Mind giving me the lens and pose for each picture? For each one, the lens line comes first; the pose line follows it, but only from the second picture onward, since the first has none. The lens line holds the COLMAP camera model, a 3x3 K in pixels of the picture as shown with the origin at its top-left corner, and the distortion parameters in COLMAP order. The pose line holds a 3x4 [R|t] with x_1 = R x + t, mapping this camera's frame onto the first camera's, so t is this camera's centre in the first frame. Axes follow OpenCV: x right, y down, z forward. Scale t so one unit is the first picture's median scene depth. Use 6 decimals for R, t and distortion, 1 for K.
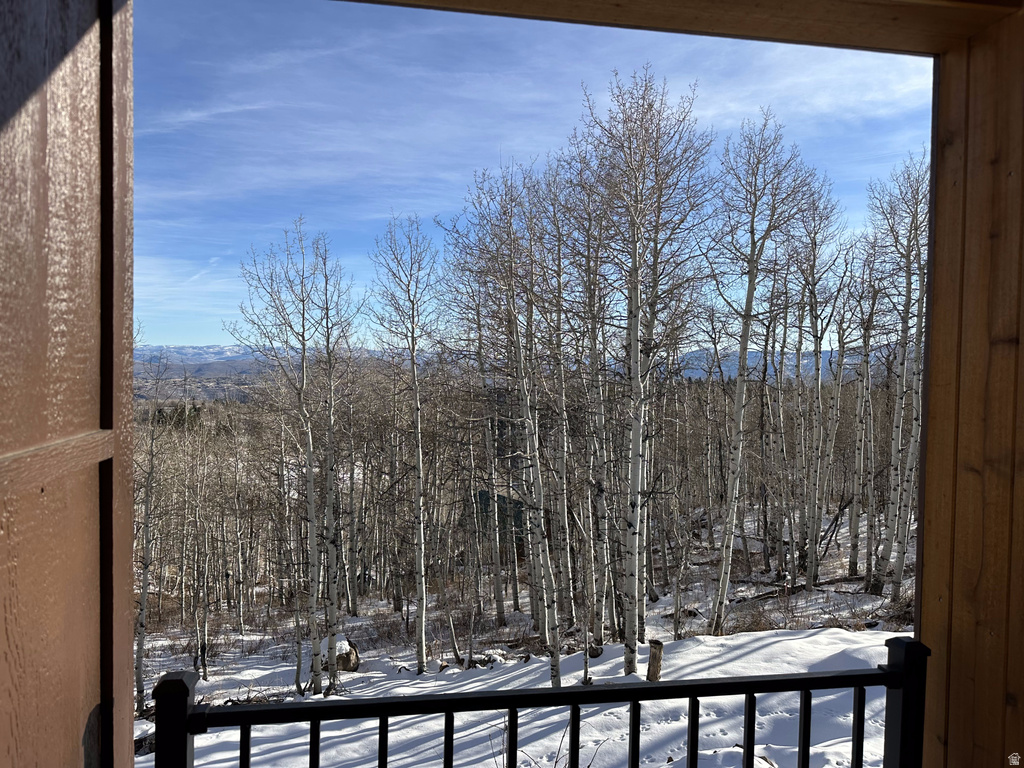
lens RADIAL K [[700.4, 0, 512.0], [0, 700.4, 384.0], [0, 0, 1]] dist [0.075120, 0.000172]
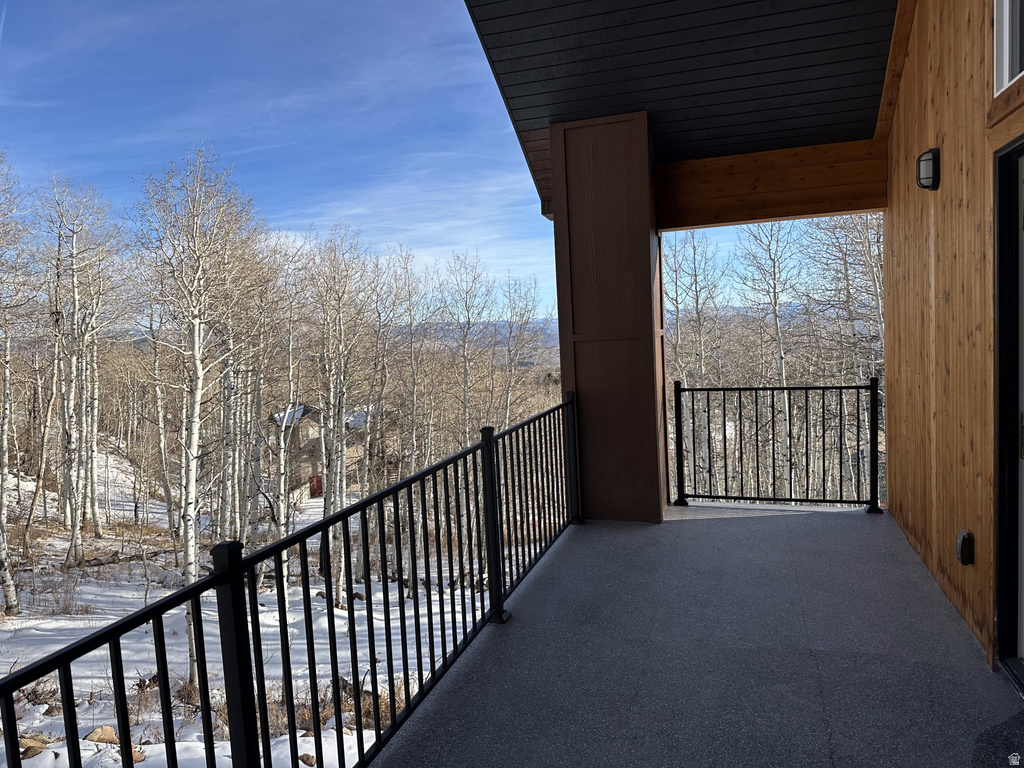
lens RADIAL K [[700.4, 0, 512.0], [0, 700.4, 384.0], [0, 0, 1]] dist [0.075120, 0.000172]
pose [[0.870735, -0.023095, -0.491210, 0.041948], [0.050381, 0.997830, 0.042392, 0.008519], [0.489165, -0.061660, 0.870009, -0.173511]]
